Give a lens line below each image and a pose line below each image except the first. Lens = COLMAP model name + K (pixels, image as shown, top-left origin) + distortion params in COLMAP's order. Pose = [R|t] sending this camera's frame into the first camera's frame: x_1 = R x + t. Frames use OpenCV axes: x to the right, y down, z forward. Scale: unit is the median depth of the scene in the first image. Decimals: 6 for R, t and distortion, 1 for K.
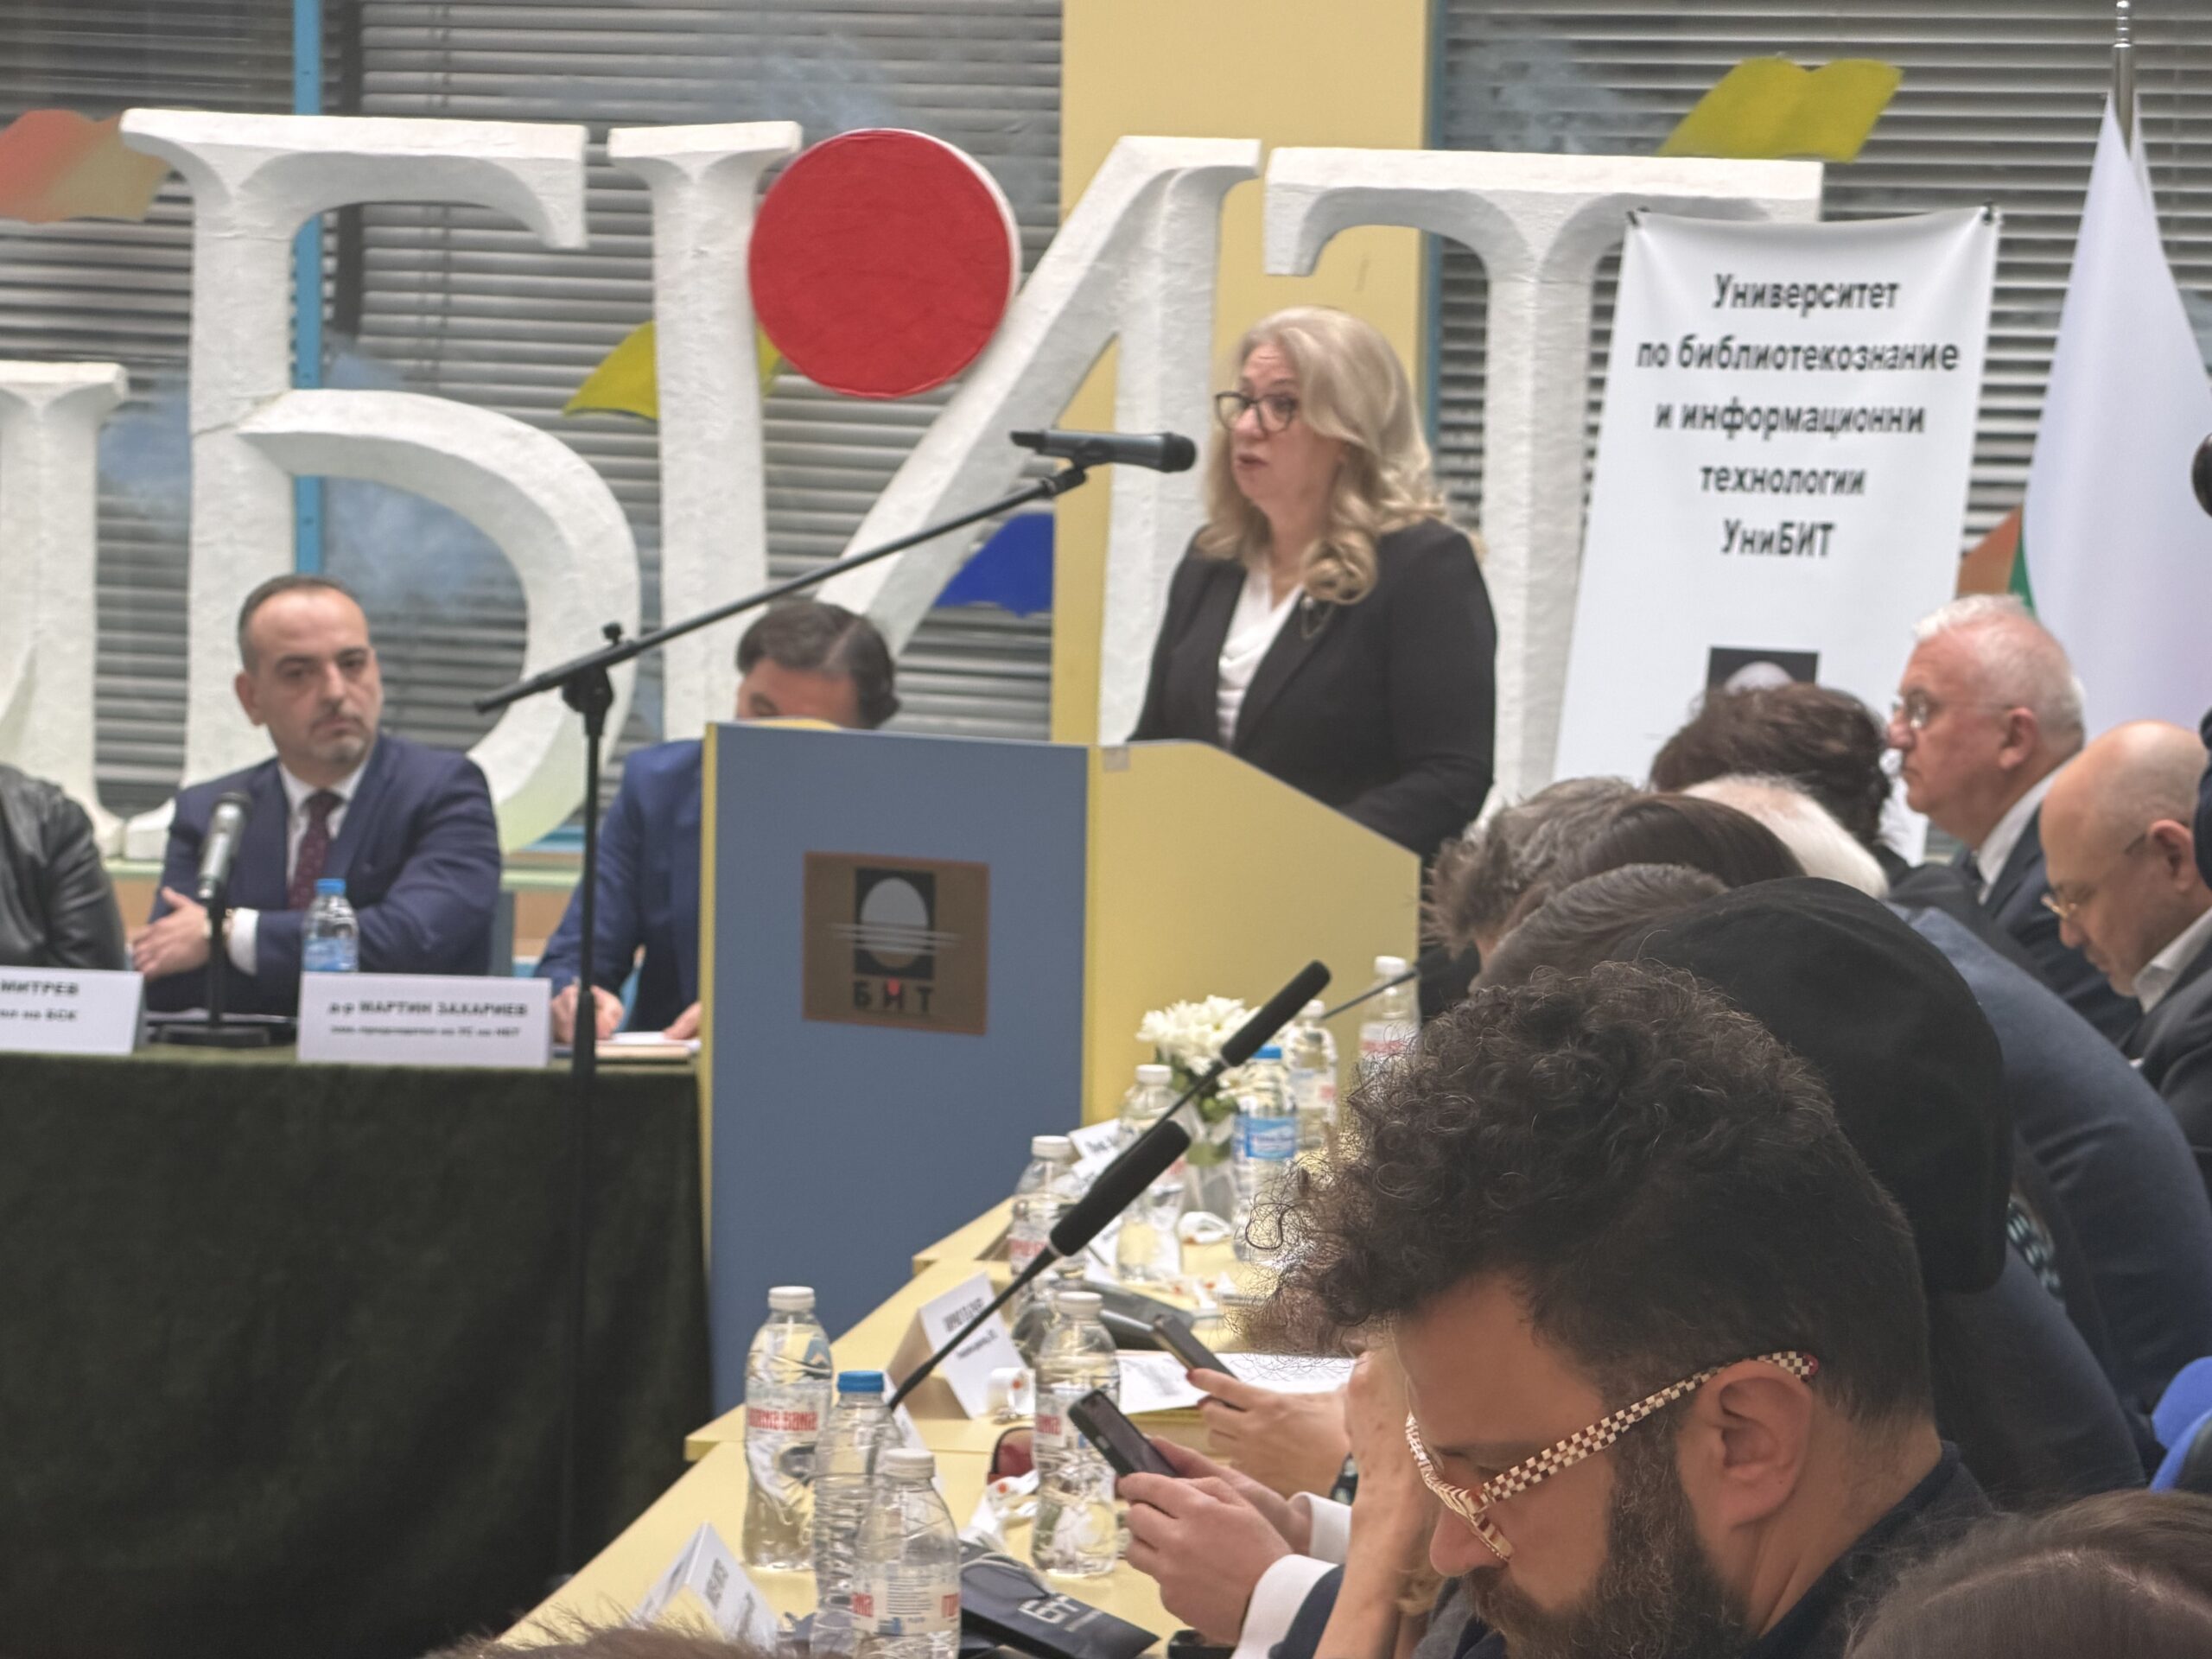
lens RADIAL K [[8082.6, 0, 1106.0], [0, 8082.6, 829.5], [0, 0, 1]] dist [0.212952, 1.199518]
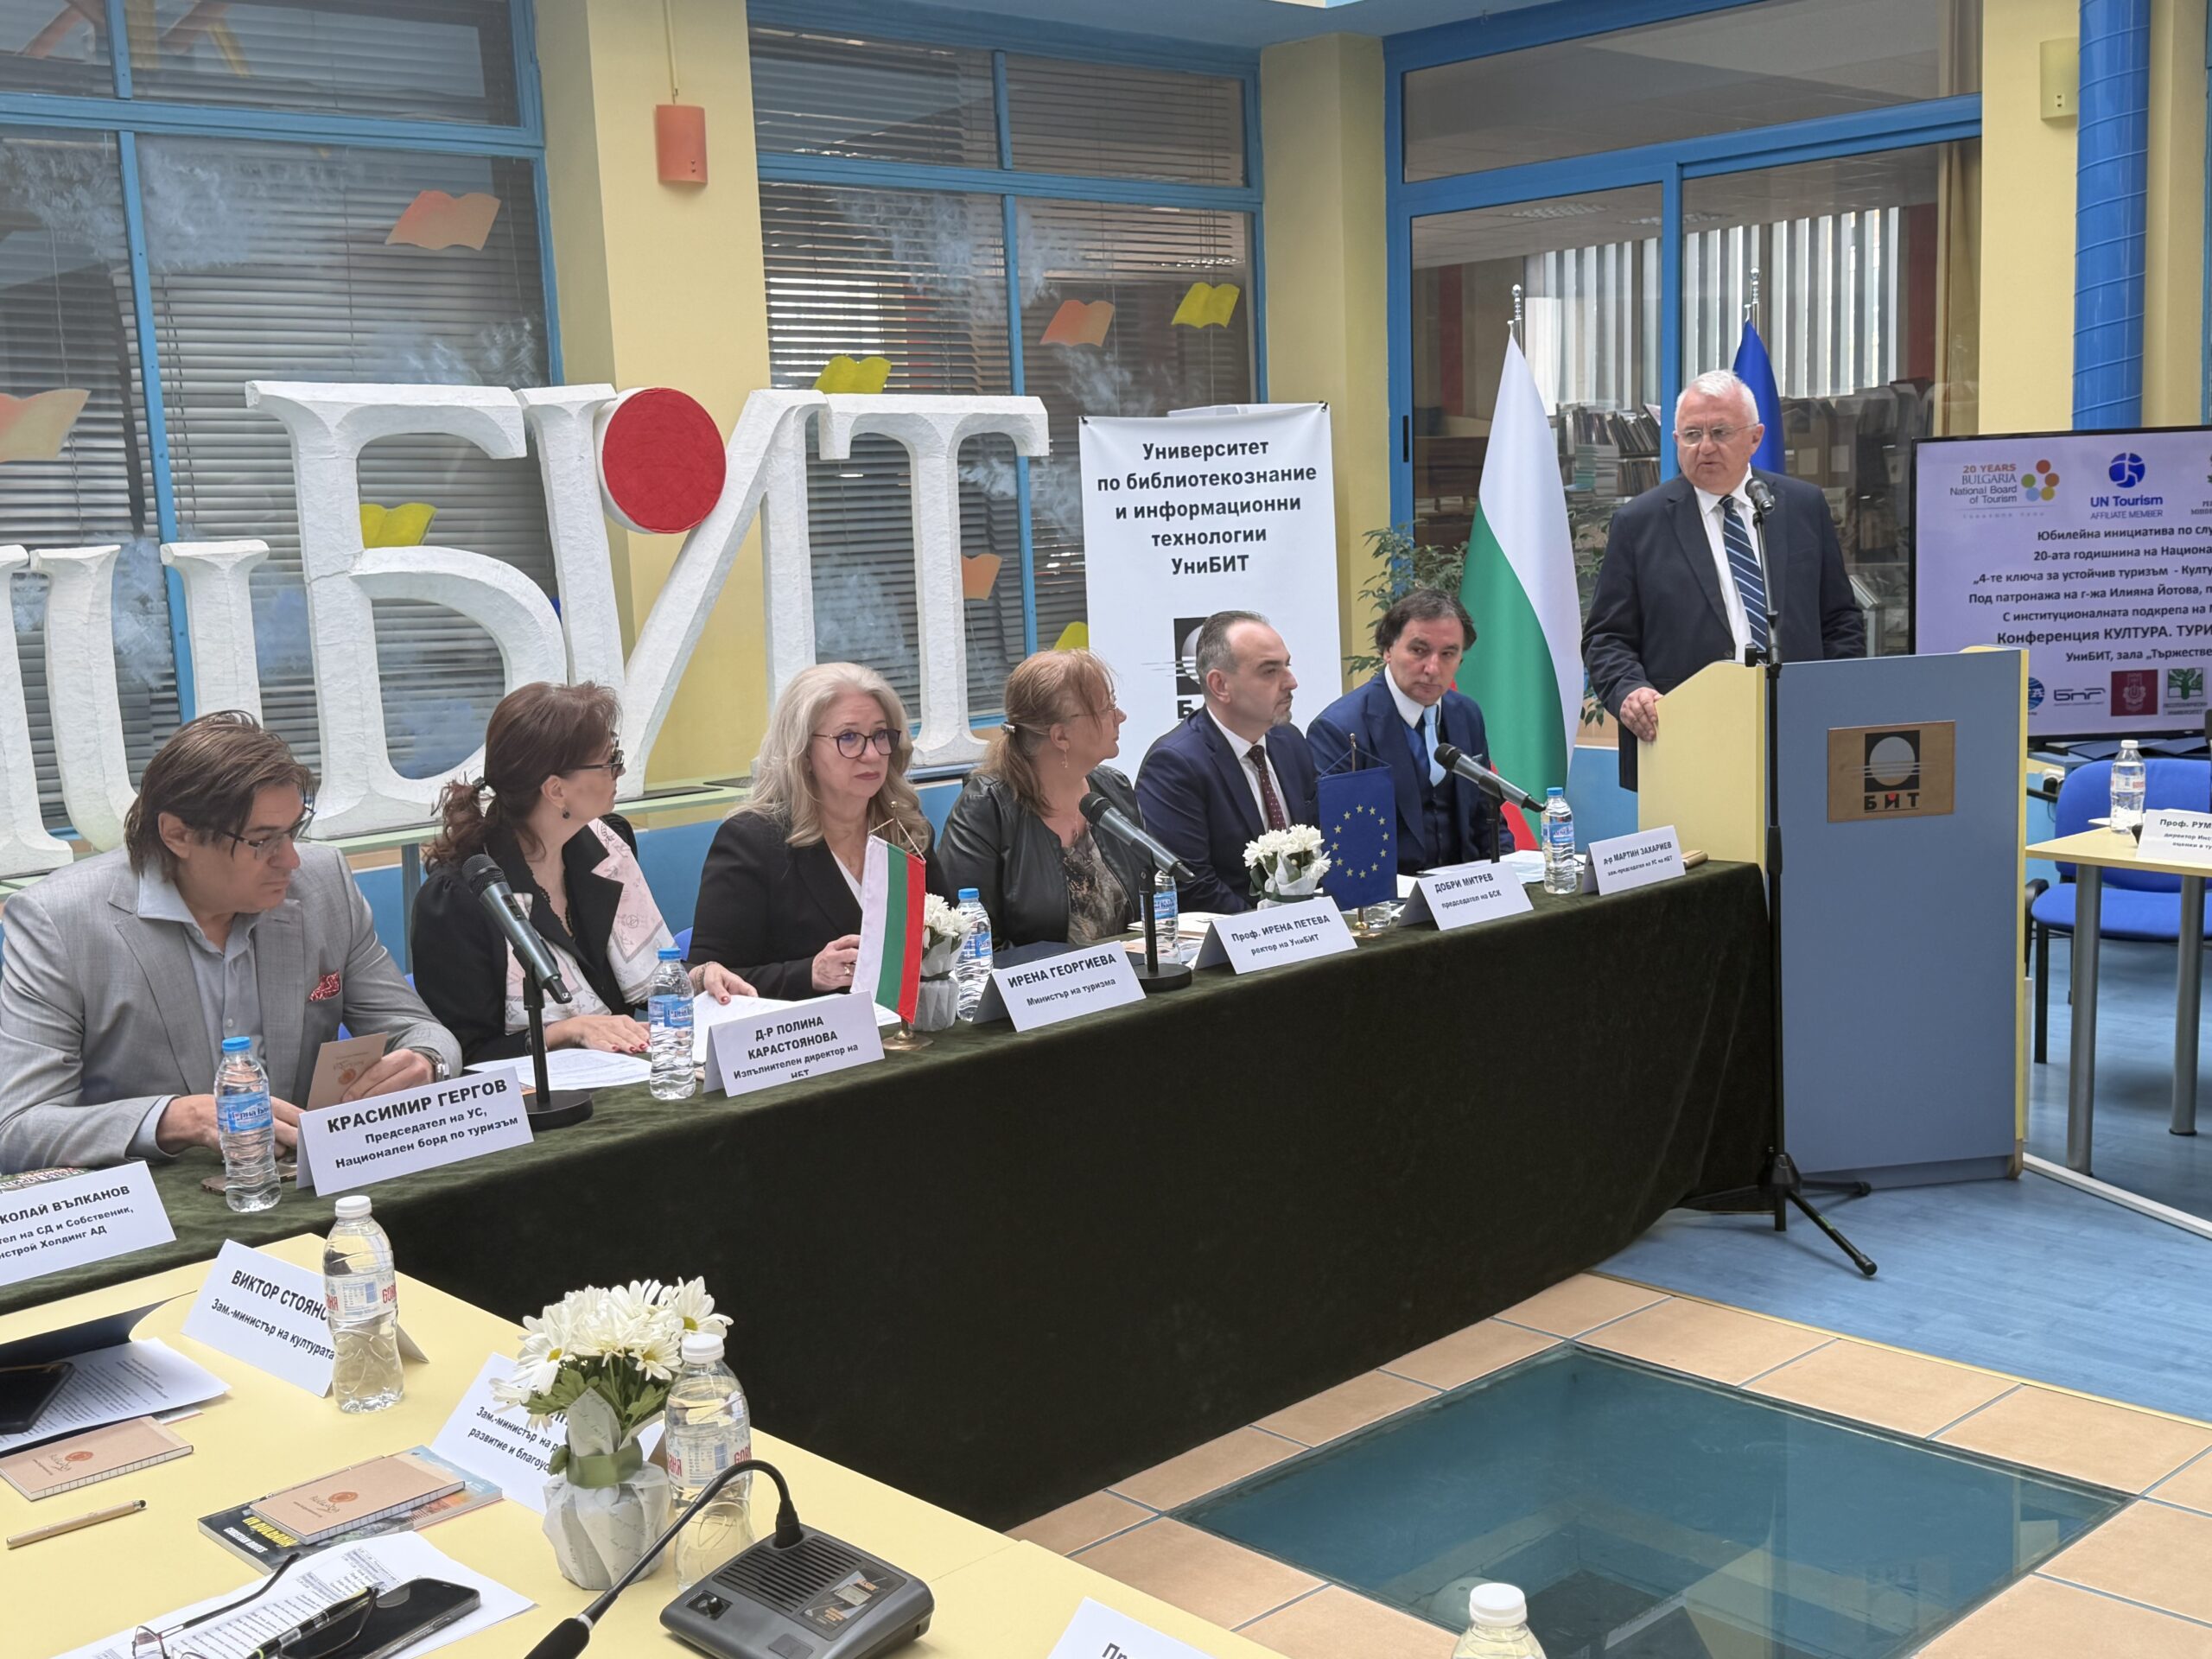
lens RADIAL K [[2429.5, 0, 1092.9], [0, 2429.5, 831.8], [0, 0, 1]] dist [0.191119, -0.428181]
pose [[0.635342, -0.151605, 0.757203, -0.408727], [0.102413, 0.988420, 0.111968, -0.038606], [-0.765410, 0.006409, 0.643511, 0.564018]]
